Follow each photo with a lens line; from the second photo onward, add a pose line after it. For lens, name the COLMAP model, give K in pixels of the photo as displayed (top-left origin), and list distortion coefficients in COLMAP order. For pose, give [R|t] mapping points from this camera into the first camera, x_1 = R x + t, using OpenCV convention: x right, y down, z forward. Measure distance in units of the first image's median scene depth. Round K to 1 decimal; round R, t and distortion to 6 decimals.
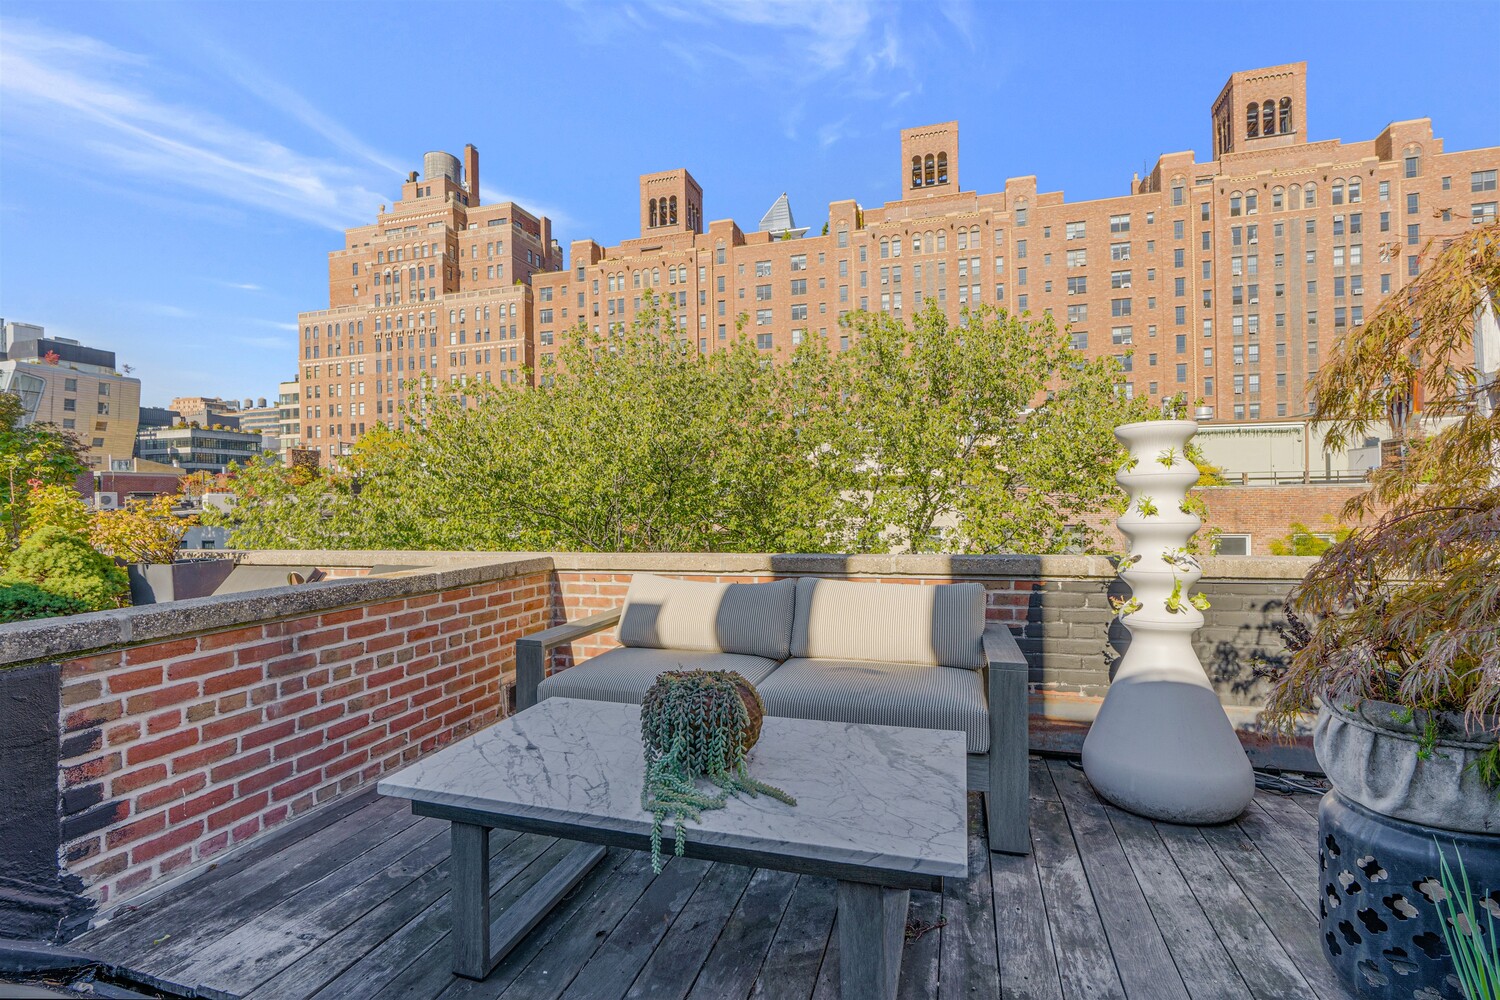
lens RADIAL K [[696.3, 0, 749.0], [0, 696.3, 497.6], [0, 0, 1]] dist [0.002381, 0.000272]
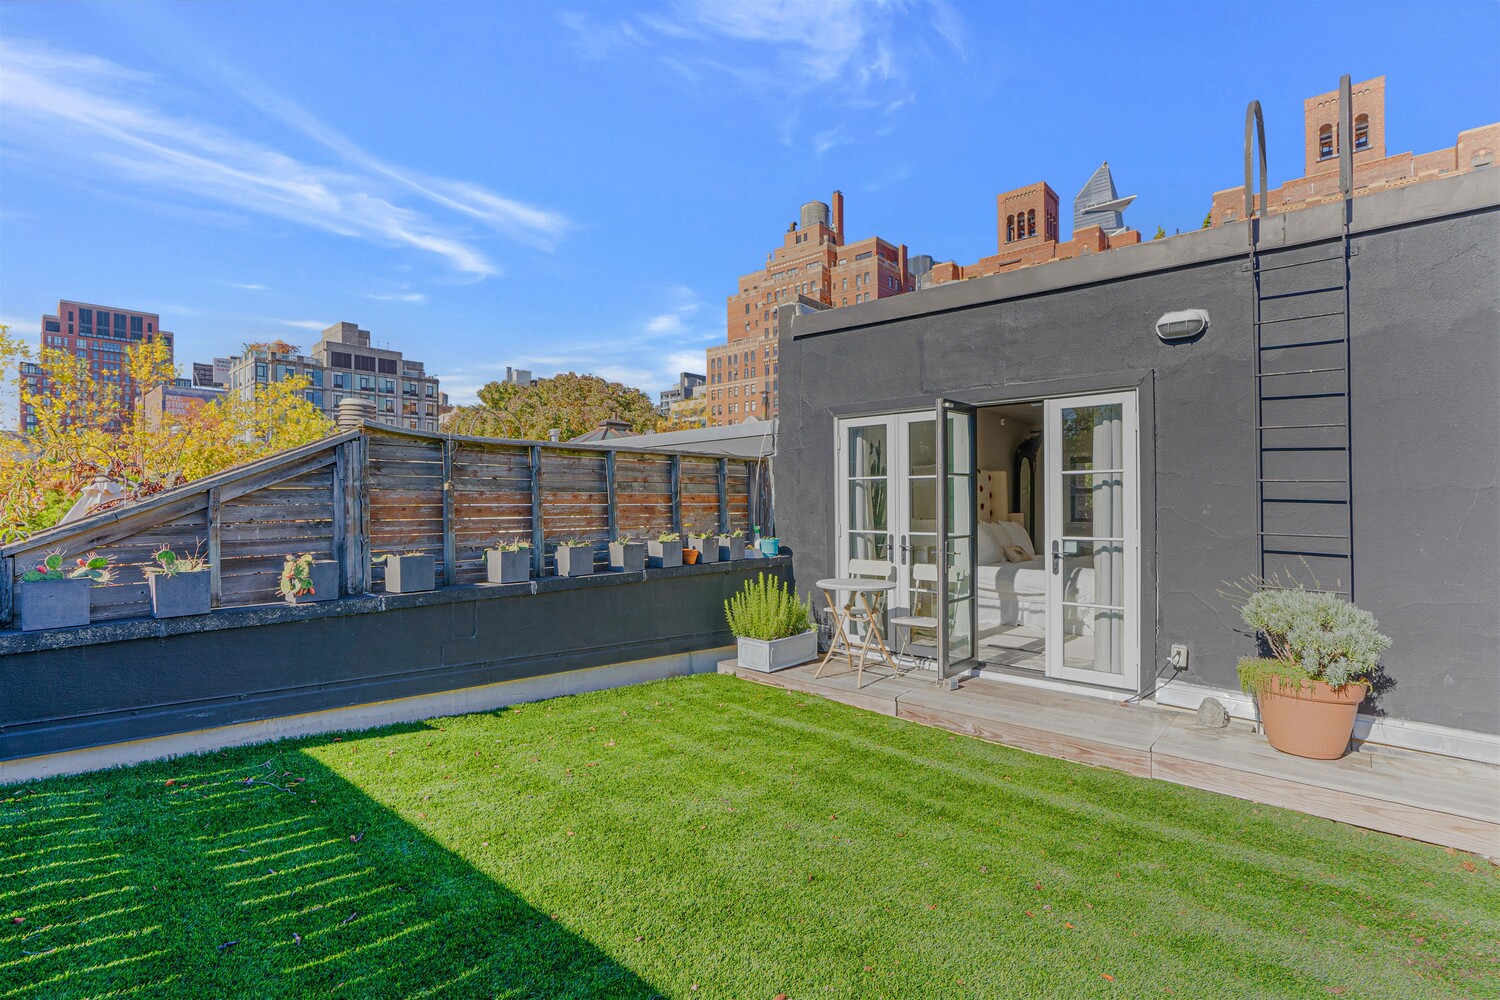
lens RADIAL K [[696.3, 0, 740.0], [0, 696.3, 496.4], [0, 0, 1]] dist [0.002381, 0.000272]
pose [[0.913536, 0.009304, -0.406650, -0.076625], [-0.009768, 0.999952, 0.000935, 0.002362], [0.406640, 0.003118, 0.913583, -0.131392]]
